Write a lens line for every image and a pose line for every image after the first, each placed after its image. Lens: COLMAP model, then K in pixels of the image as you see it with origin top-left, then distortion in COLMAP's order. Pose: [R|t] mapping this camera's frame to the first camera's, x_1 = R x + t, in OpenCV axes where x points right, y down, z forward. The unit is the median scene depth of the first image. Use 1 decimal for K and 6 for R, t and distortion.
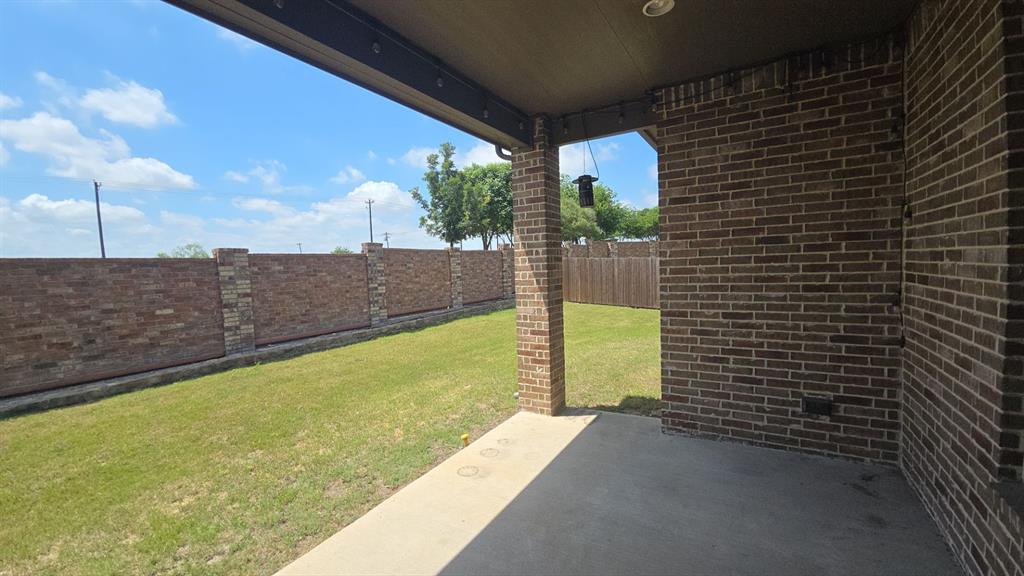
lens RADIAL K [[419.0, 0, 512.2], [0, 419.0, 287.5], [0, 0, 1]] dist [0.011894, -0.008117]
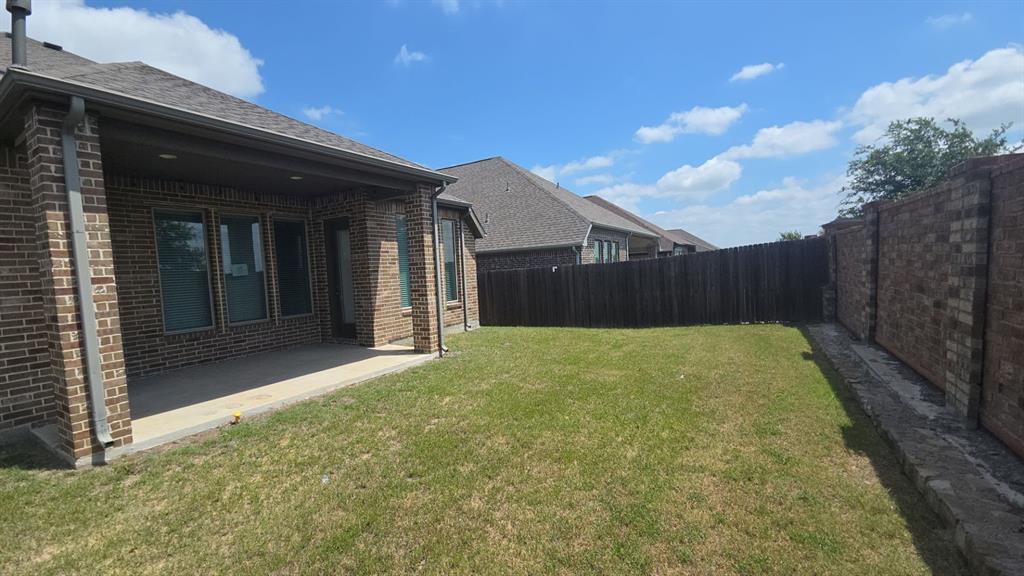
lens RADIAL K [[419.0, 0, 509.8], [0, 419.0, 298.1], [0, 0, 1]] dist [0.011894, -0.008117]
pose [[-0.996158, 0.087272, 0.007336, -0.395519], [0.087522, 0.988977, 0.119435, -0.012014], [0.003168, 0.119618, -0.992815, 0.937204]]
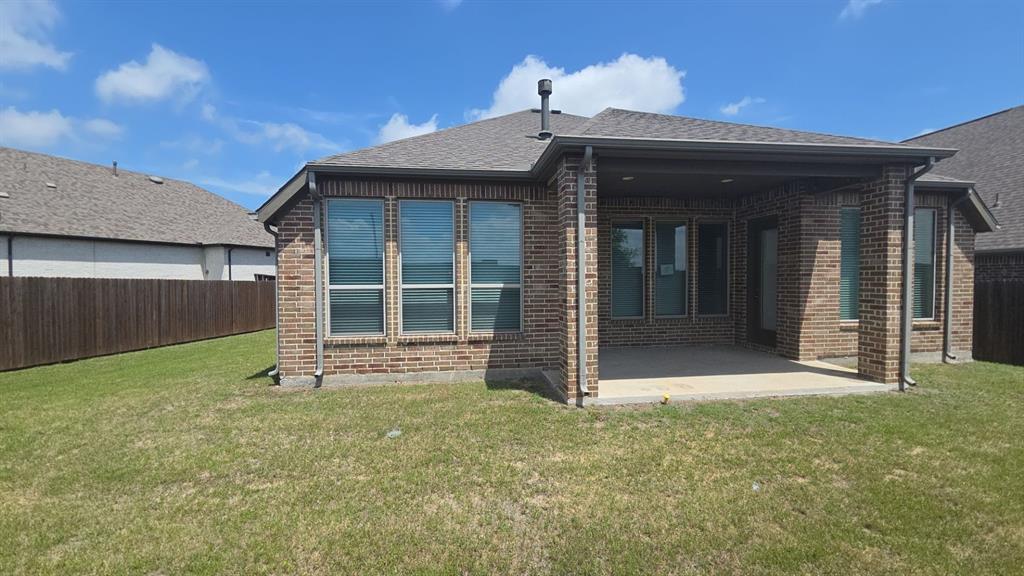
lens RADIAL K [[419.0, 0, 505.8], [0, 419.0, 294.7], [0, 0, 1]] dist [0.011894, -0.008117]
pose [[-0.622334, 0.013599, 0.782634, -0.369983], [0.069799, 0.996830, 0.038181, -0.019719], [-0.779633, 0.078388, -0.621311, 0.972980]]
